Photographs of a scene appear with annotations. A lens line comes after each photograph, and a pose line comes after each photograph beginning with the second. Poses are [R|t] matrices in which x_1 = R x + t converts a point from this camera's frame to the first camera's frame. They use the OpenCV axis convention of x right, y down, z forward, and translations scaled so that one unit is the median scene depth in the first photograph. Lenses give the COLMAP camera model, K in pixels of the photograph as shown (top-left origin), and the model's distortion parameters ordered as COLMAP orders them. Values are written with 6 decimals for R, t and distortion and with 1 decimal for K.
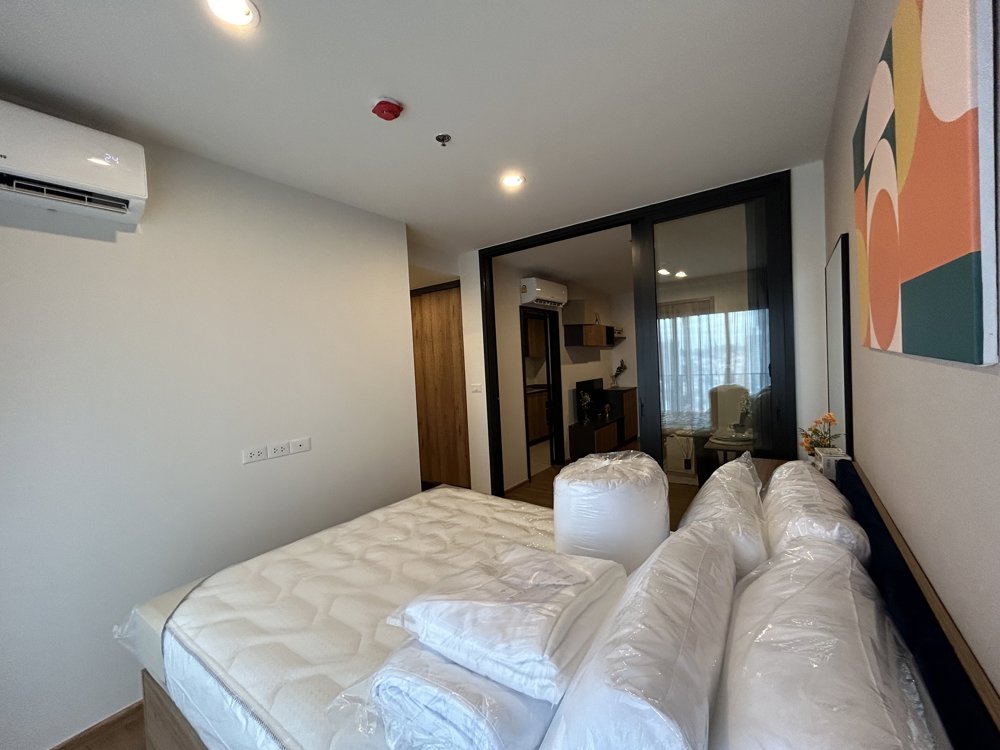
lens RADIAL K [[403.9, 0, 498.5], [0, 403.9, 375.7], [0, 0, 1]] dist [0.000757, -0.000486]
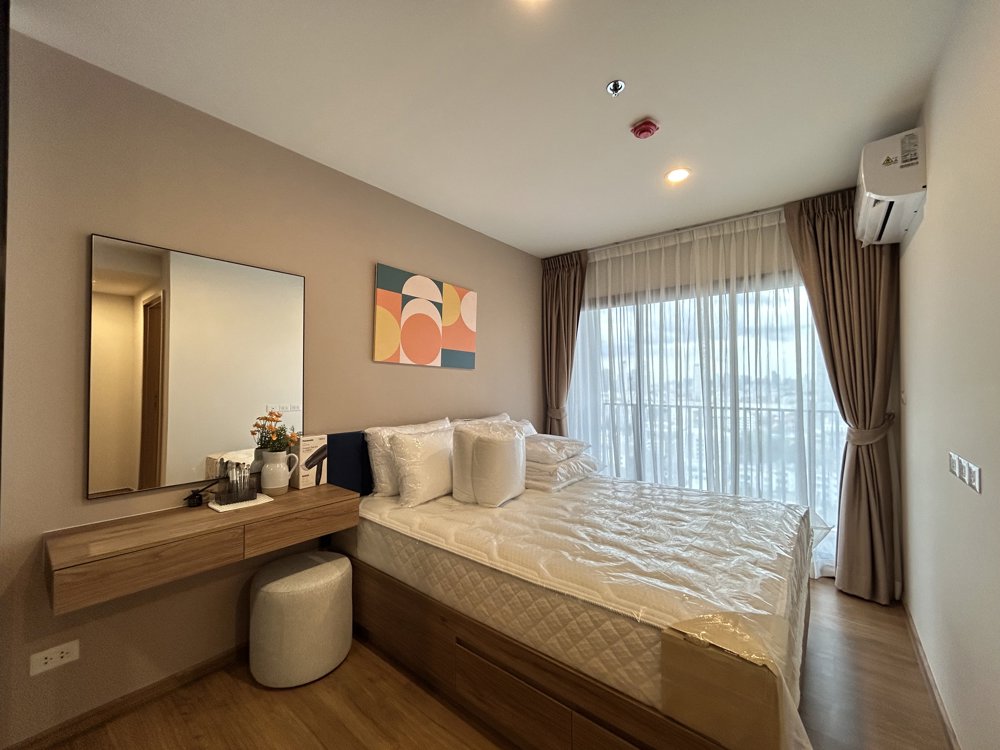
lens RADIAL K [[403.9, 0, 500.1], [0, 403.9, 376.0], [0, 0, 1]] dist [0.000757, -0.000486]
pose [[-0.996943, 0.049838, 0.060173, 0.067549], [0.050609, 0.998654, 0.011360, 0.006106], [-0.059526, 0.014371, -0.998123, 1.400508]]
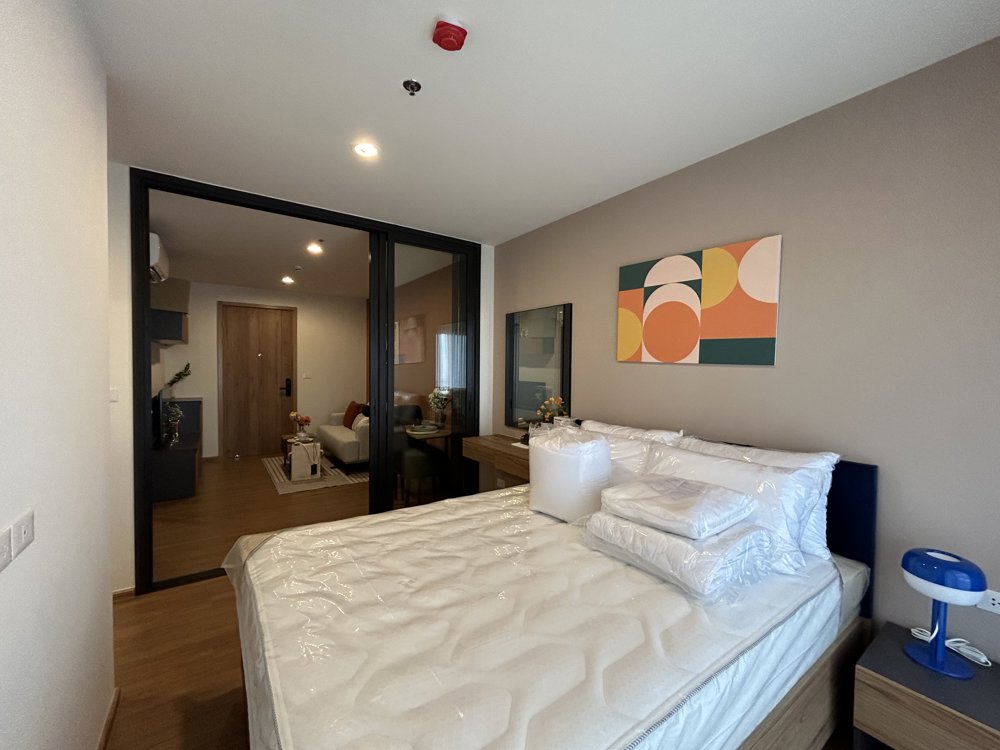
lens RADIAL K [[403.9, 0, 499.1], [0, 403.9, 376.8], [0, 0, 1]] dist [0.000757, -0.000486]
pose [[0.327733, 0.029315, 0.944316, -0.634460], [0.003140, 0.999479, -0.032118, 0.037272], [-0.944765, 0.013492, 0.327470, 0.414414]]
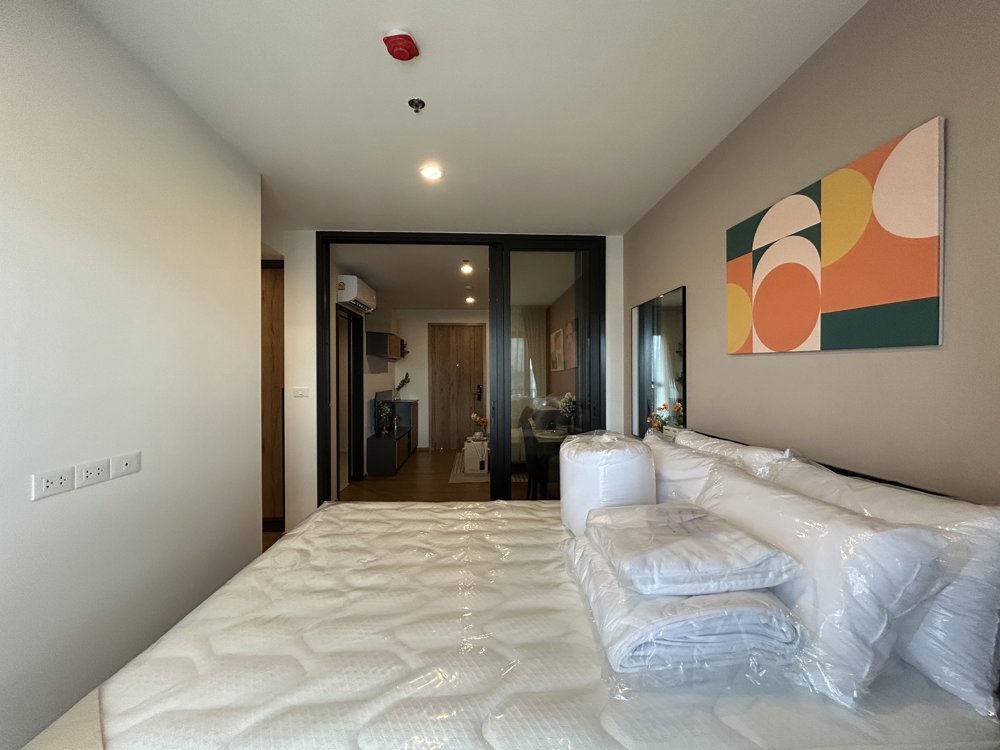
lens RADIAL K [[403.9, 0, 499.4], [0, 403.9, 375.7], [0, 0, 1]] dist [0.000757, -0.000486]
pose [[0.779784, 0.047788, 0.624222, -0.393618], [-0.015769, 0.998265, -0.056725, 0.057177], [-0.625850, 0.034390, 0.779185, 0.141292]]
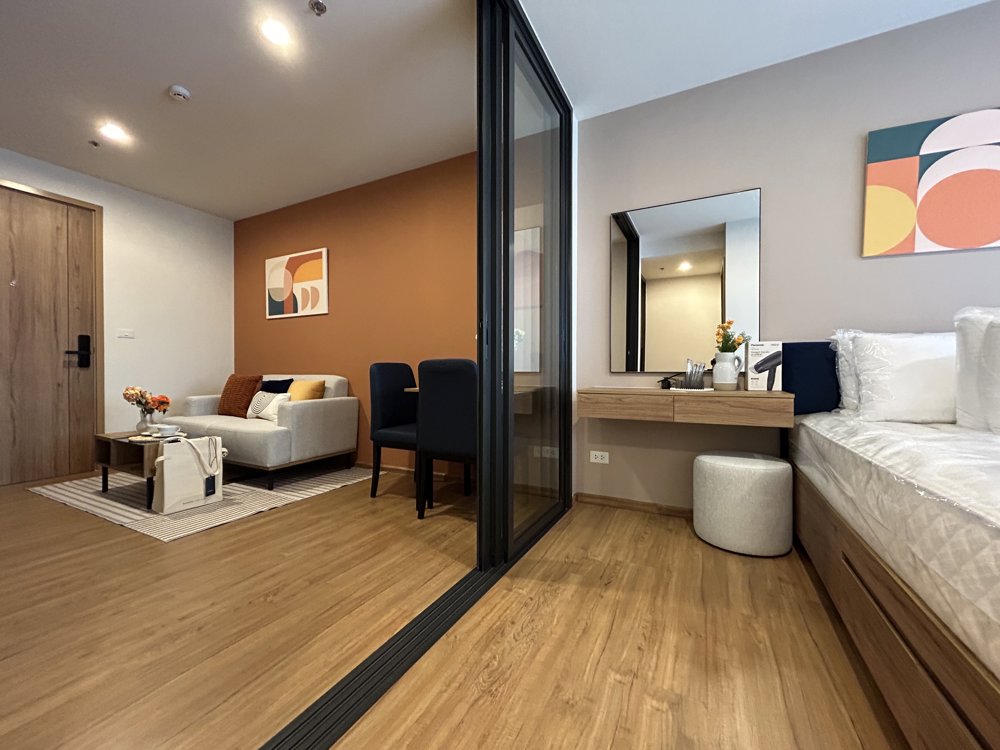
lens RADIAL K [[403.9, 0, 499.5], [0, 403.9, 377.9], [0, 0, 1]] dist [0.000757, -0.000486]
pose [[-0.142642, 0.037479, 0.989065, -0.235507], [0.037722, 0.998763, -0.032406, 0.195846], [-0.989055, 0.032687, -0.143879, 1.270303]]
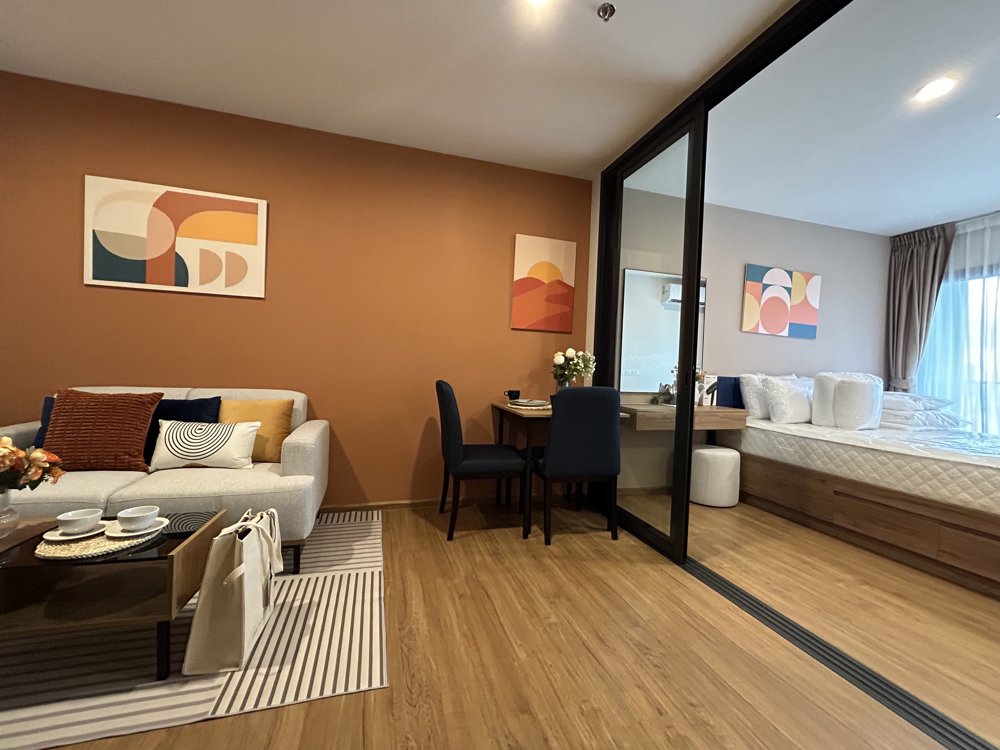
lens RADIAL K [[403.9, 0, 497.0], [0, 403.9, 376.8], [0, 0, 1]] dist [0.000757, -0.000486]
pose [[-0.788544, 0.008101, 0.614925, 0.229662], [0.023212, 0.999593, 0.016596, 0.081981], [-0.614540, 0.027360, -0.788411, 2.098771]]
